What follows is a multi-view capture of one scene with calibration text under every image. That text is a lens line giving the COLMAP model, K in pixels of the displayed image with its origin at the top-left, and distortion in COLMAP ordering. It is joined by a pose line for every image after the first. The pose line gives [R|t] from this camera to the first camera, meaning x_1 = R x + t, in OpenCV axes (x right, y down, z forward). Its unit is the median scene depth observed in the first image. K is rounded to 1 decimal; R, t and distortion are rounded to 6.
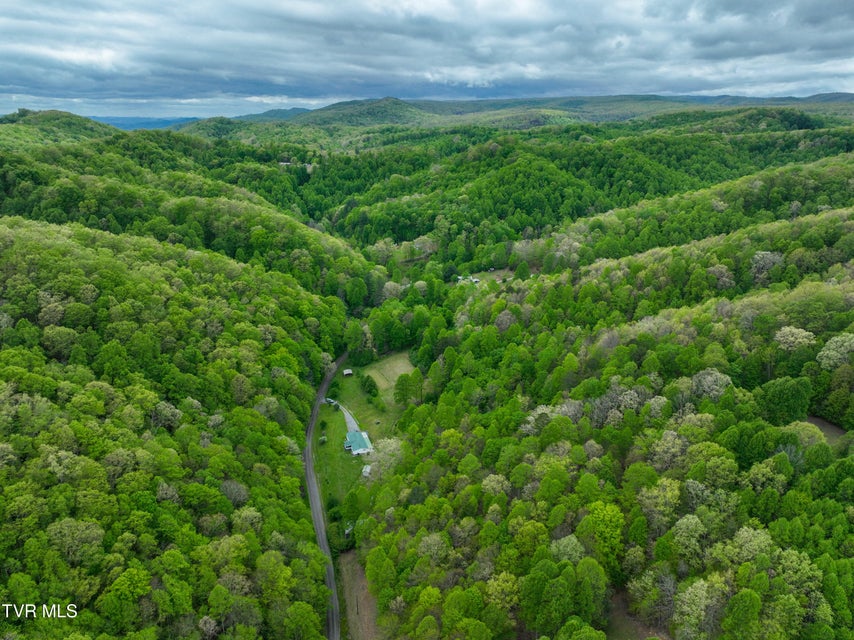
lens RADIAL K [[598.1, 0, 428.8], [0, 598.1, 317.3], [0, 0, 1]] dist [-0.005264, 0.024865]
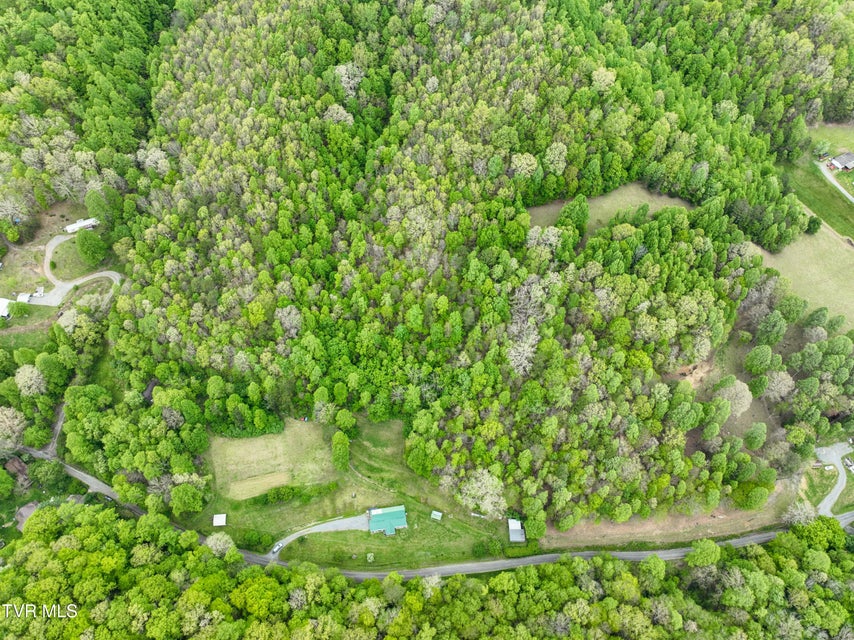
lens RADIAL K [[607.1, 0, 427.3], [0, 607.1, 298.8], [0, 0, 1]] dist [-0.005120, 0.032933]
pose [[0.173828, -0.836482, 0.519694, -0.186897], [0.299338, 0.547639, 0.781337, -0.437537], [-0.938179, 0.019746, 0.345586, 0.339060]]
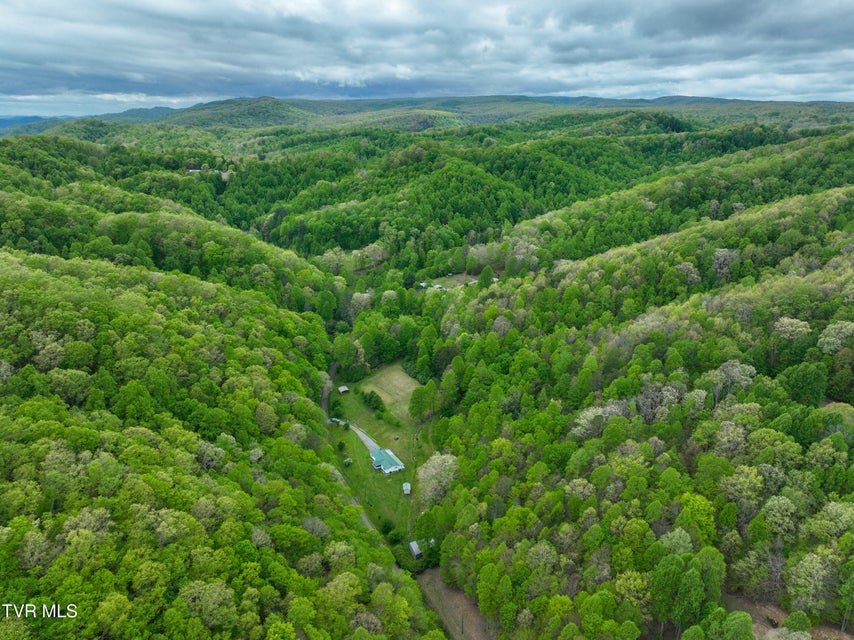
lens RADIAL K [[598.1, 0, 428.8], [0, 598.1, 317.3], [0, 0, 1]] dist [-0.005264, 0.024865]
pose [[0.979560, -0.064518, 0.190522, -0.128456], [0.064337, 0.997903, 0.007144, -0.017138], [-0.190584, 0.005259, 0.981657, 0.008806]]
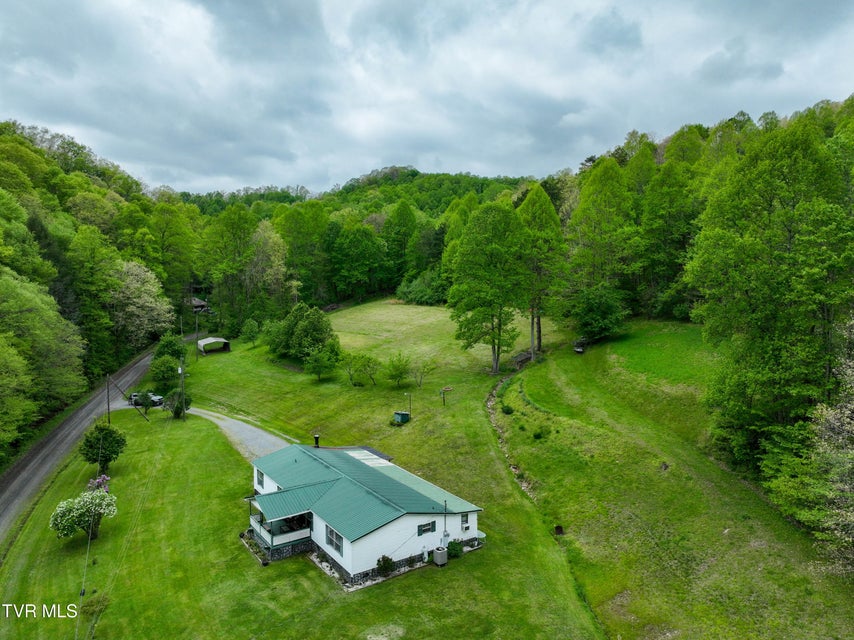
lens RADIAL K [[598.1, 0, 428.8], [0, 598.1, 317.3], [0, 0, 1]] dist [-0.005264, 0.024865]
pose [[0.965003, -0.018048, 0.261618, -0.079341], [0.084182, 0.966149, -0.243865, 0.118375], [-0.248361, 0.257354, 0.933855, 0.490369]]
